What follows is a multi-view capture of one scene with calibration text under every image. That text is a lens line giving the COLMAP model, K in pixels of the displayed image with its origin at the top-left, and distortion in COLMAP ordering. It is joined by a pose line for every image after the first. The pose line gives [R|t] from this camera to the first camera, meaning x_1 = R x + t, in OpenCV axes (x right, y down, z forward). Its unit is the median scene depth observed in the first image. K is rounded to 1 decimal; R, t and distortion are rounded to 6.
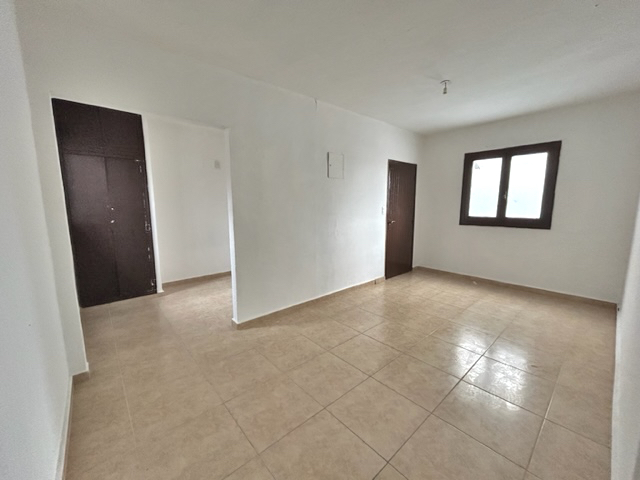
lens RADIAL K [[258.8, 0, 316.4], [0, 258.8, 243.7], [0, 0, 1]] dist [0.002660, 0.000682]
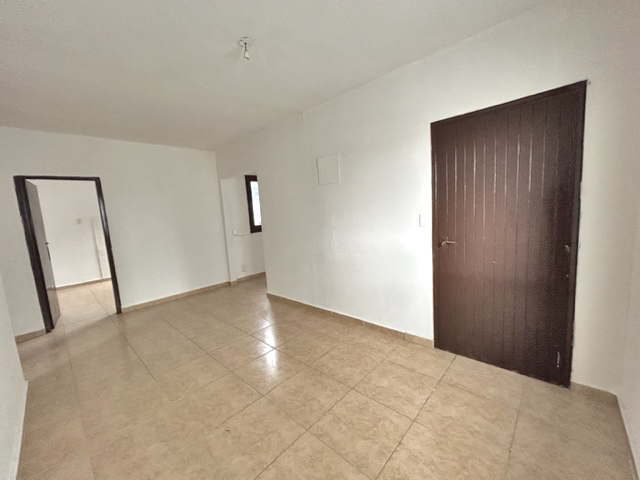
lens RADIAL K [[258.8, 0, 318.3], [0, 258.8, 241.0], [0, 0, 1]] dist [0.002660, 0.000682]
pose [[0.100336, 0.118358, -0.987889, 0.997608], [-0.091330, 0.989803, 0.109311, -0.156117], [0.990753, 0.079256, 0.110122, 0.913420]]
